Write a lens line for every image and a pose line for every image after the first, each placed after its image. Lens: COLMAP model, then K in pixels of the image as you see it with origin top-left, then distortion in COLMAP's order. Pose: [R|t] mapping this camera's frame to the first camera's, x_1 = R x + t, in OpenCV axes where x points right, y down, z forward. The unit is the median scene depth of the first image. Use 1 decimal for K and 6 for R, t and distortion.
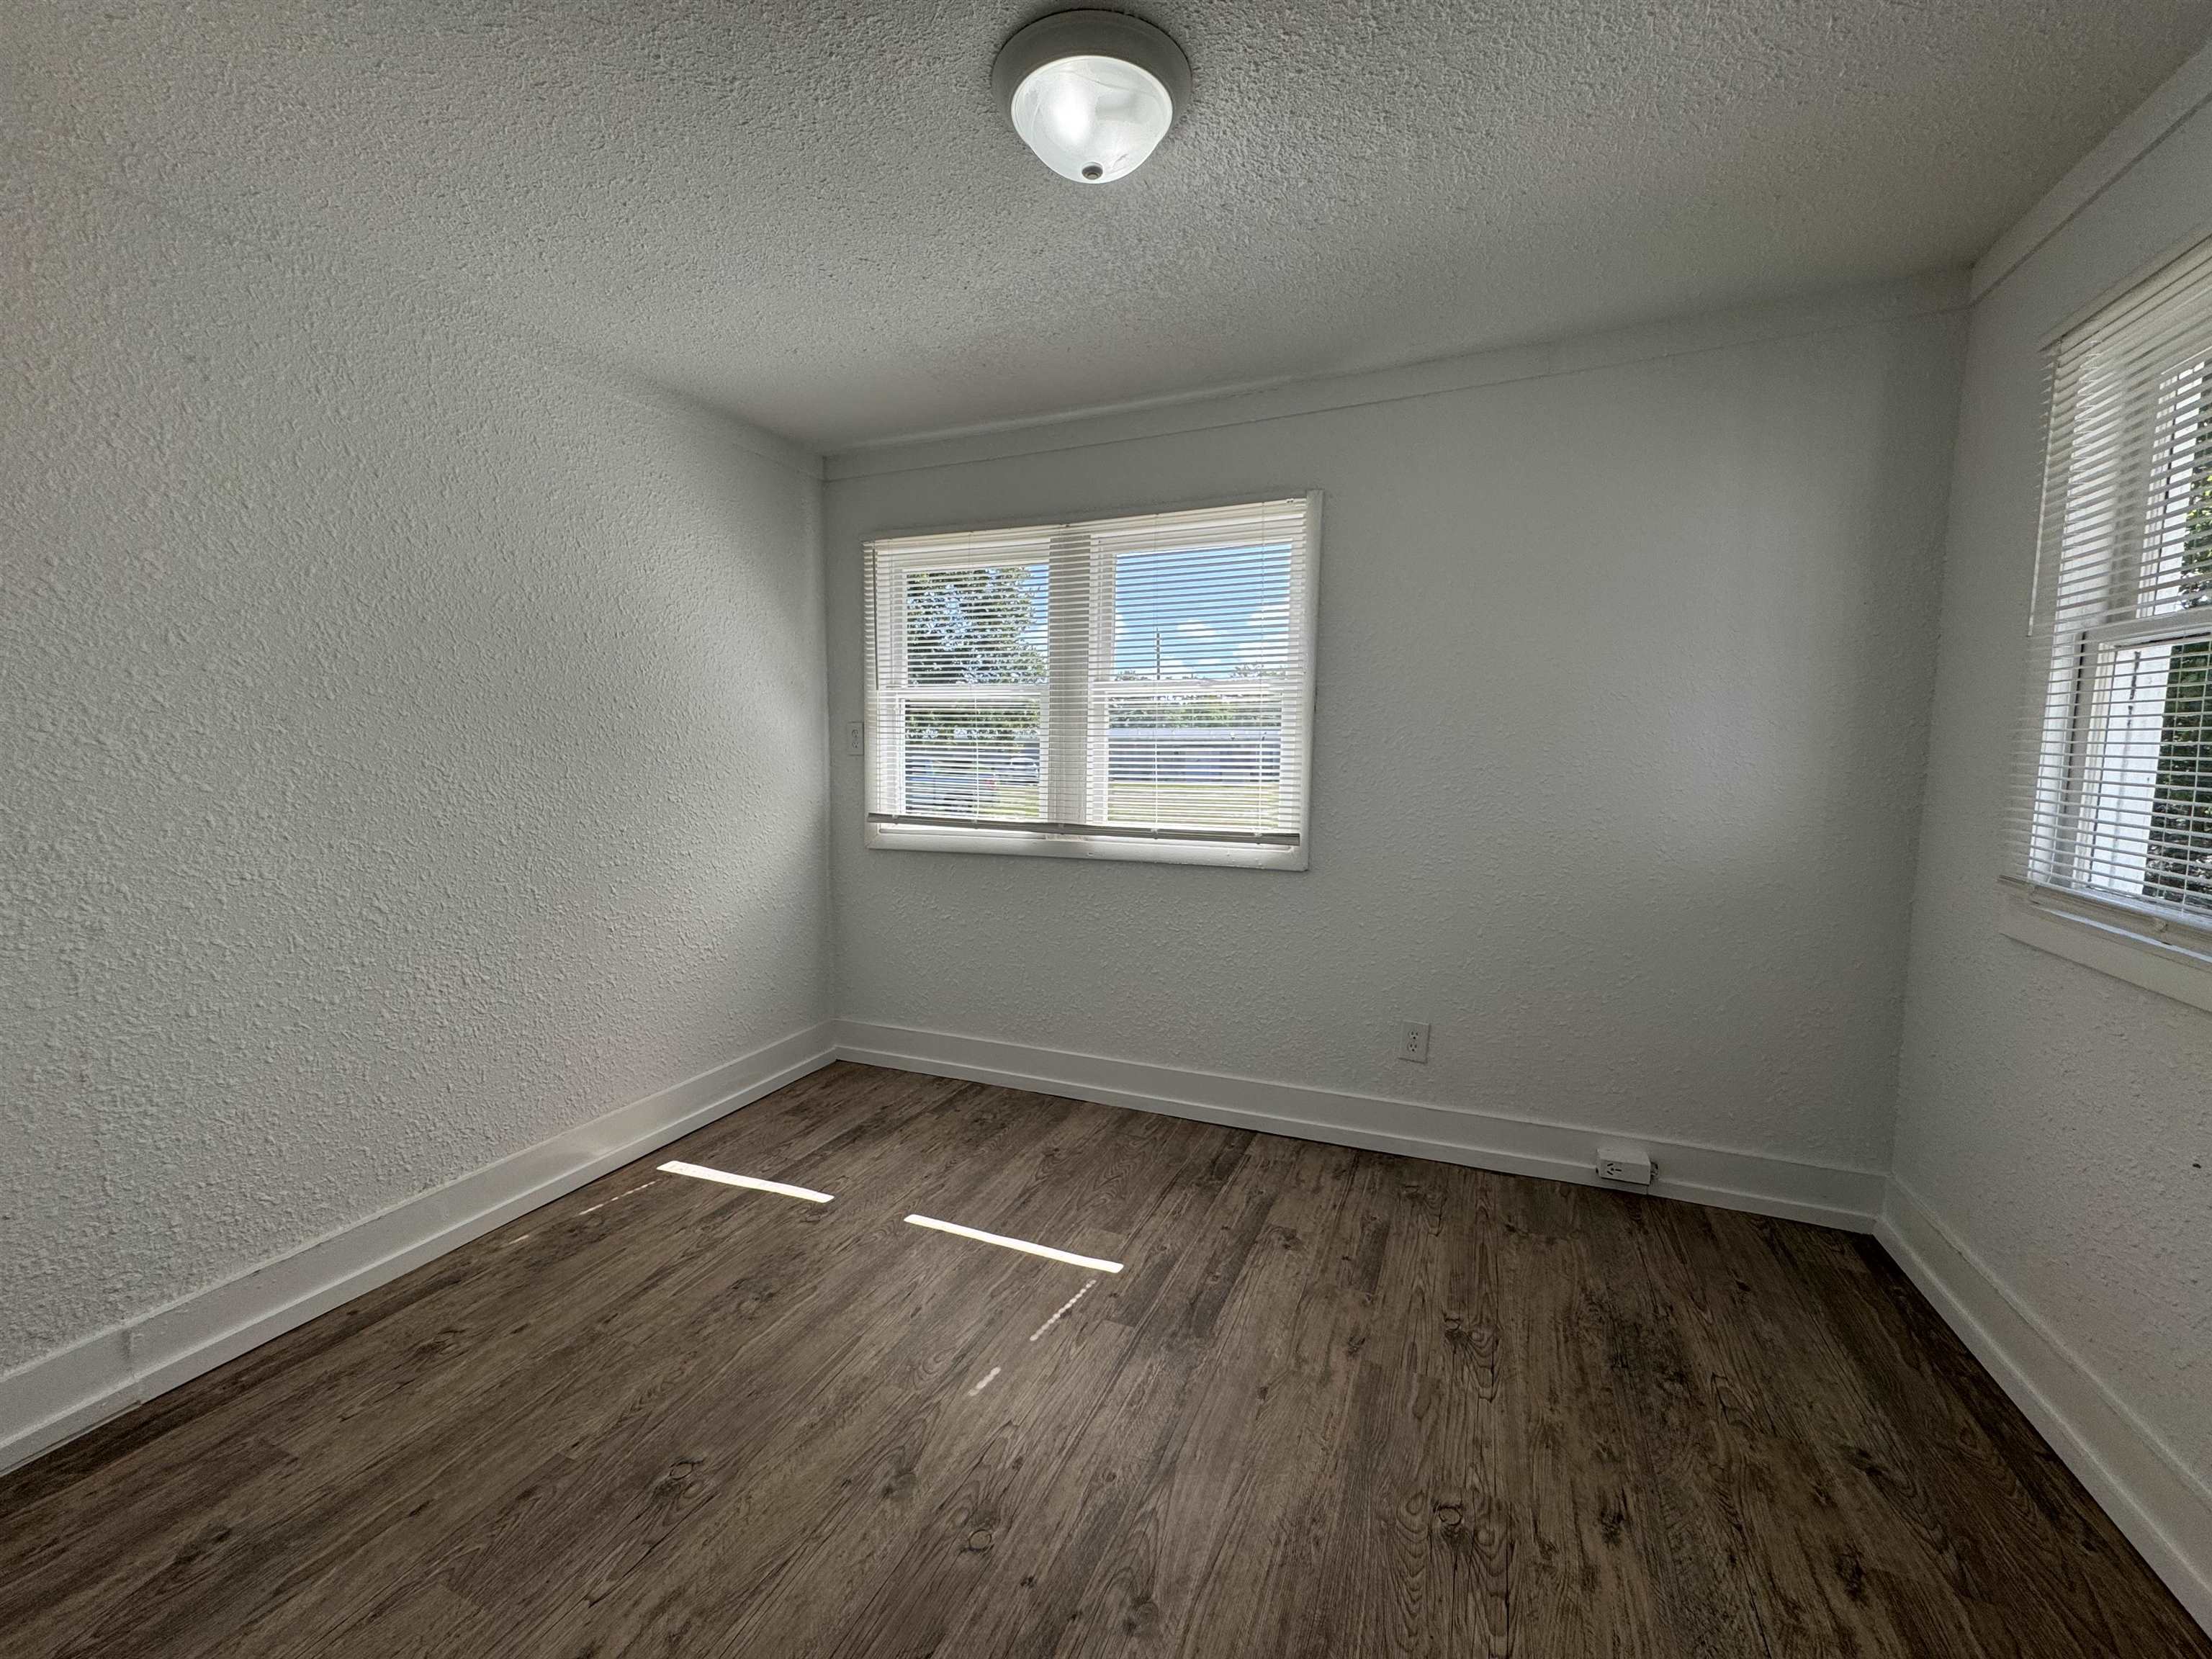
lens RADIAL K [[882.0, 0, 1105.5], [0, 882.0, 827.6], [0, 0, 1]] dist [-0.002431, 0.000501]
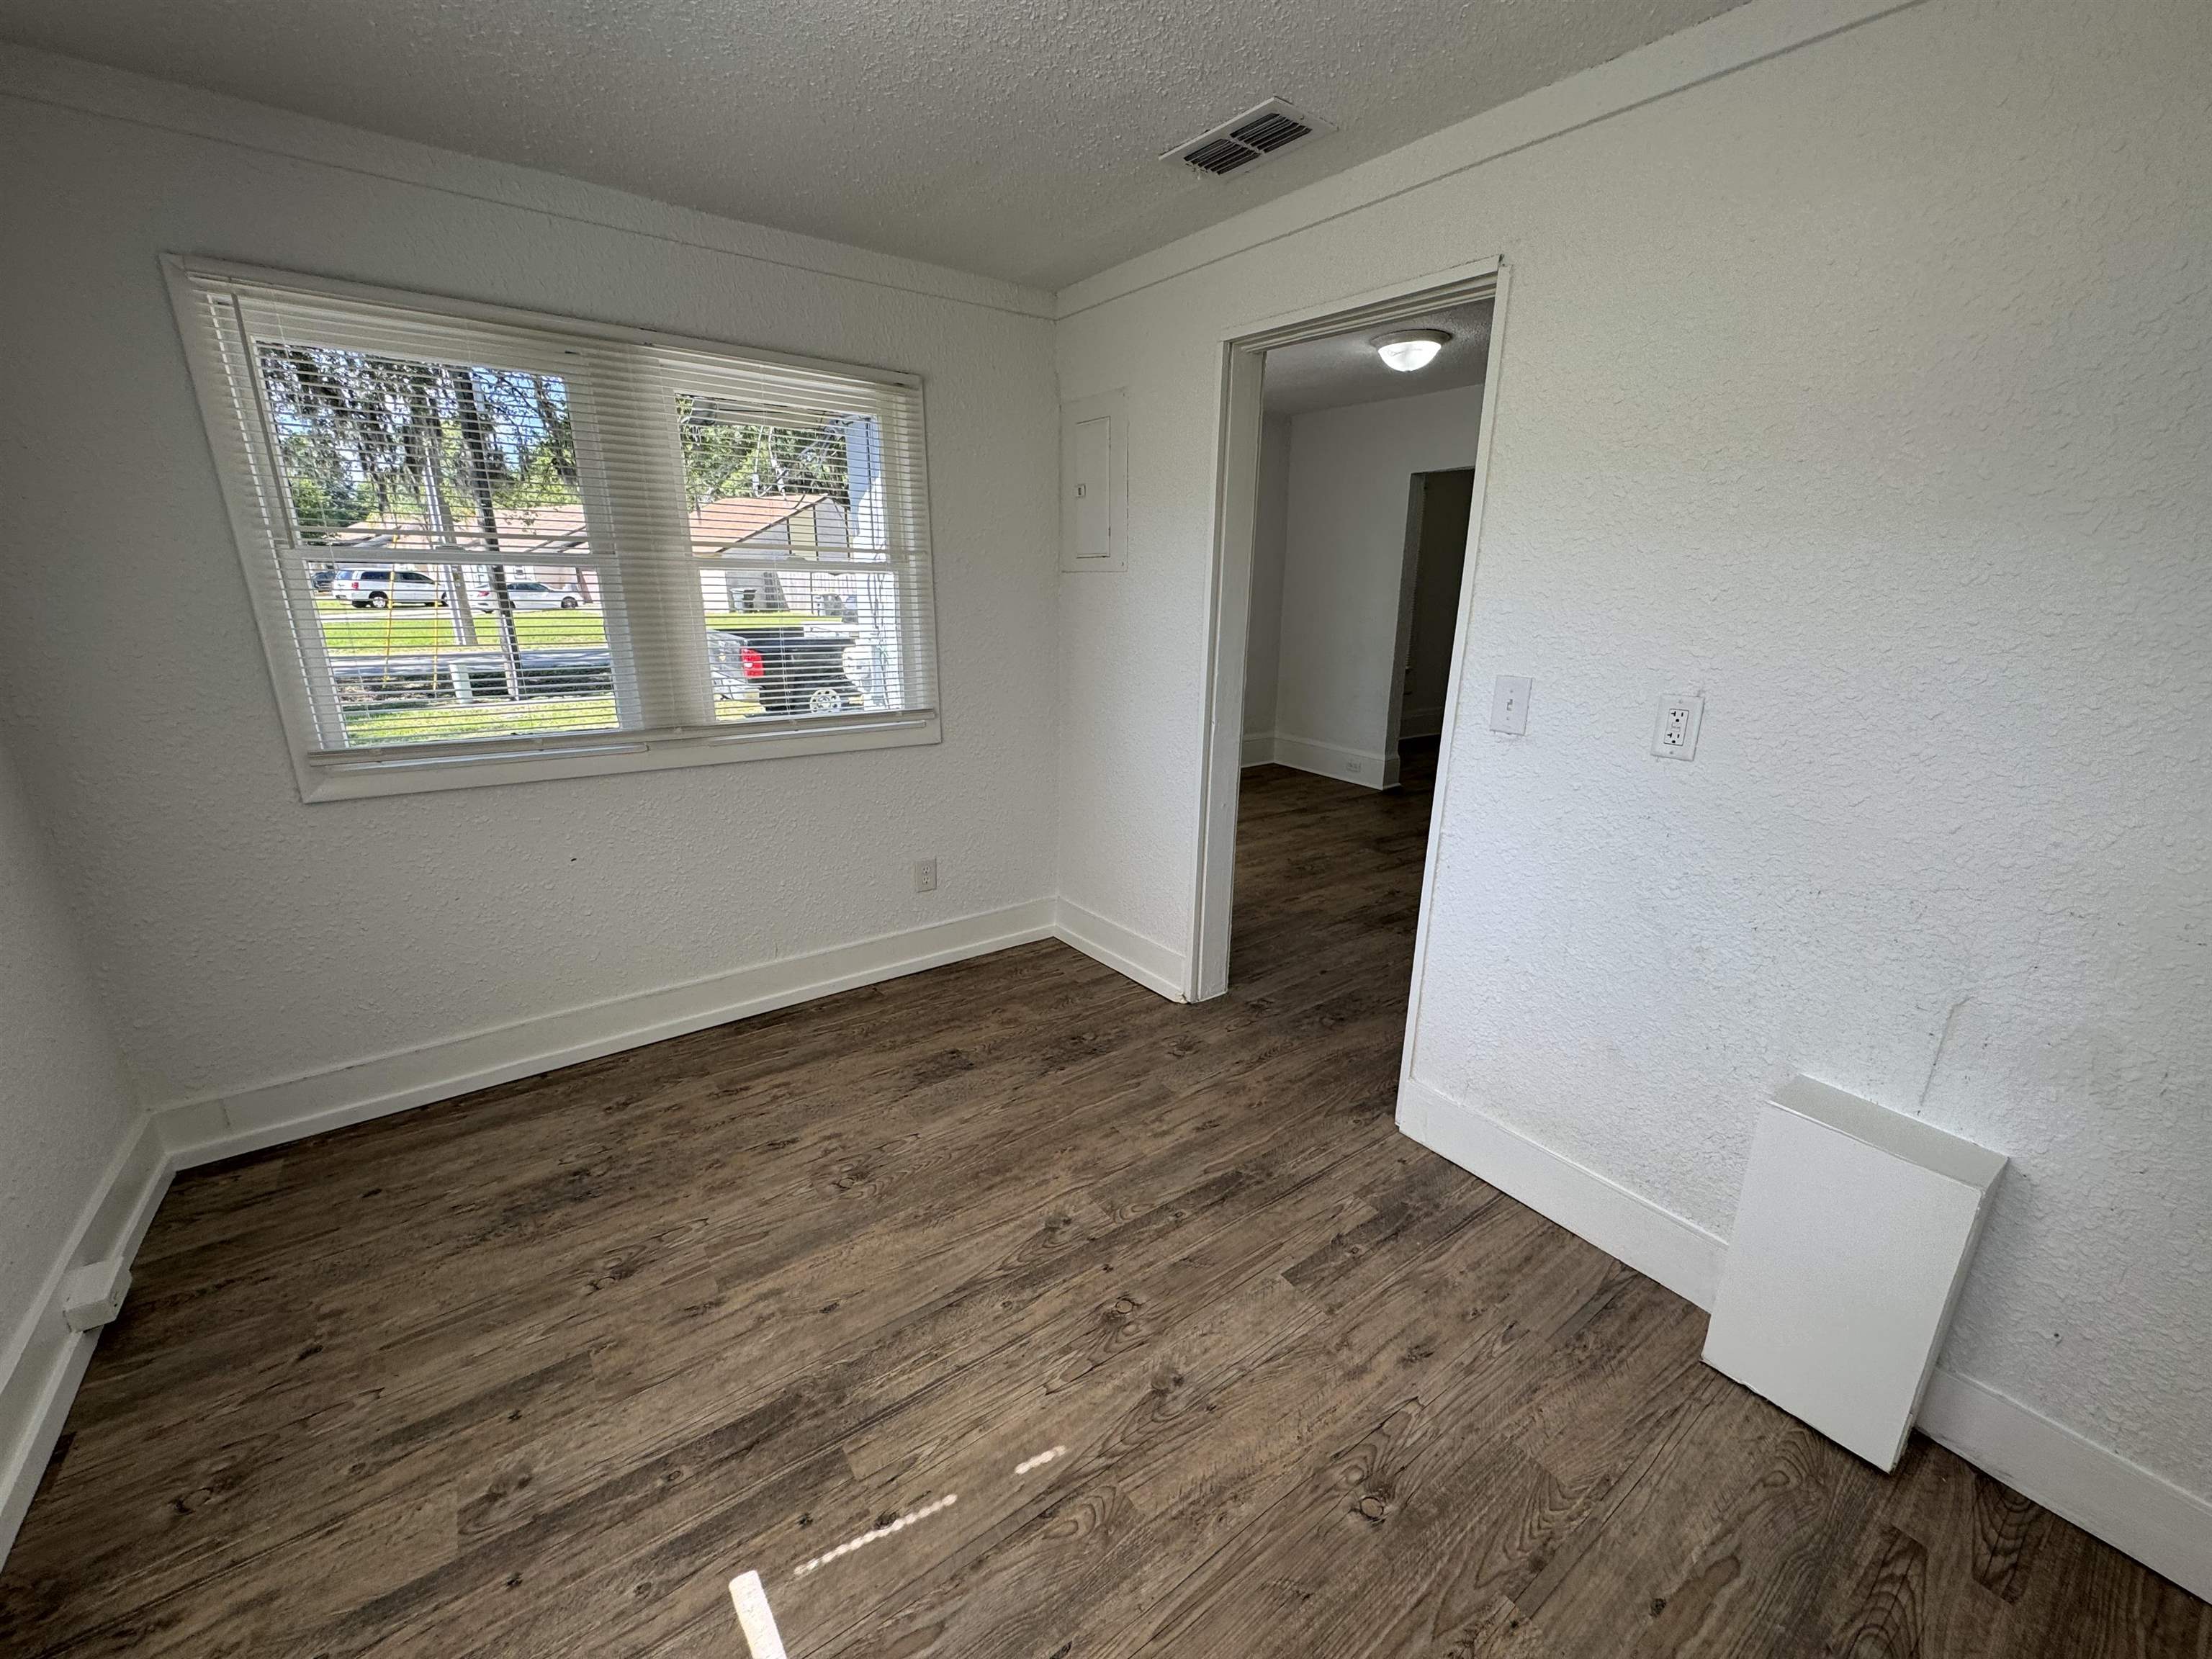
lens RADIAL K [[882.0, 0, 1108.4], [0, 882.0, 835.6], [0, 0, 1]] dist [-0.002431, 0.000501]
pose [[-0.858104, -0.158086, 0.488535, -0.512801], [0.032715, 0.932662, 0.359265, -0.237398], [-0.512433, 0.324269, -0.795149, 1.447723]]
